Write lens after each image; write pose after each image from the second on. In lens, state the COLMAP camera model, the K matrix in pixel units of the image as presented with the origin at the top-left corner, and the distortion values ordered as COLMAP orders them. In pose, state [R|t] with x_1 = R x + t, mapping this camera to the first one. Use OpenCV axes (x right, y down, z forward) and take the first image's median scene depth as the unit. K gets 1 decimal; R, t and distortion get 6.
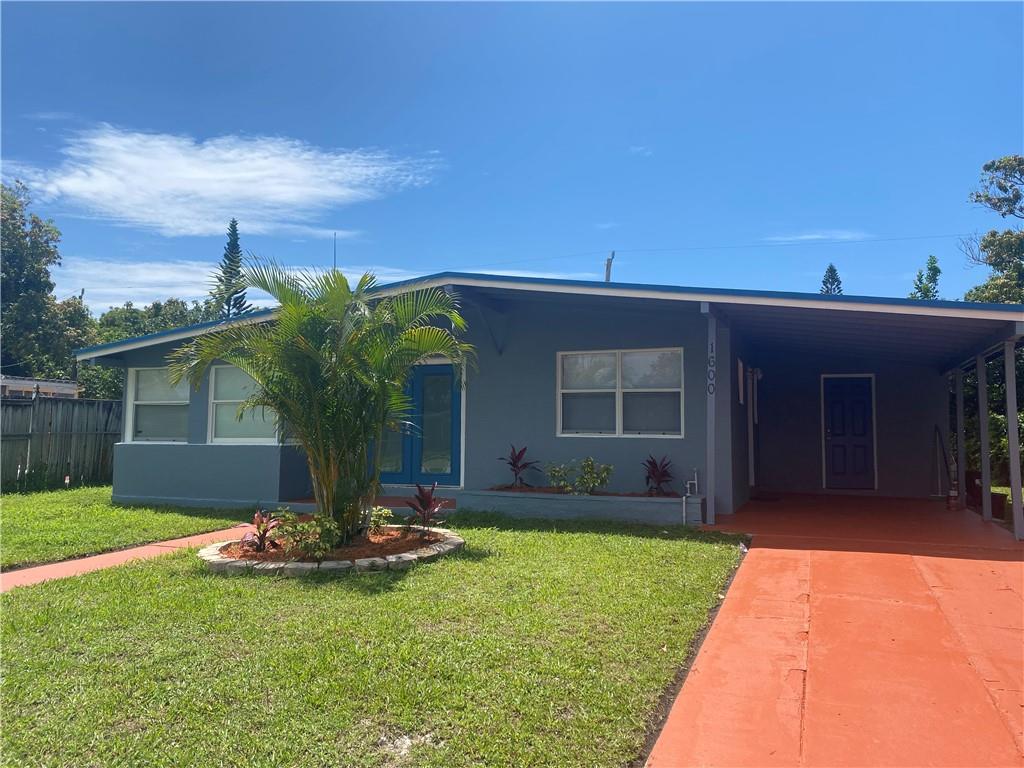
lens RADIAL K [[774.9, 0, 515.3], [0, 774.9, 381.3], [0, 0, 1]] dist [0.040881, -0.049935]
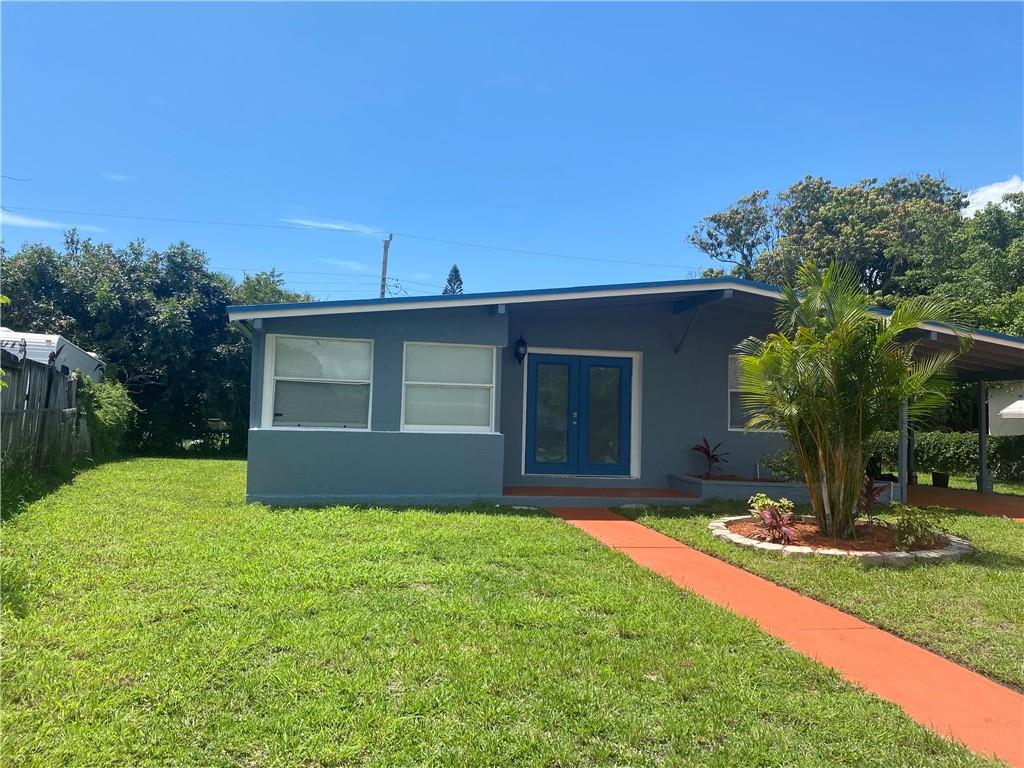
lens RADIAL K [[774.9, 0, 513.3], [0, 774.9, 386.9], [0, 0, 1]] dist [0.040881, -0.049935]
pose [[0.831763, 0.044690, 0.553330, -0.722929], [-0.062527, 0.997953, 0.013390, 0.010903], [-0.551599, -0.045735, 0.832855, 0.206803]]
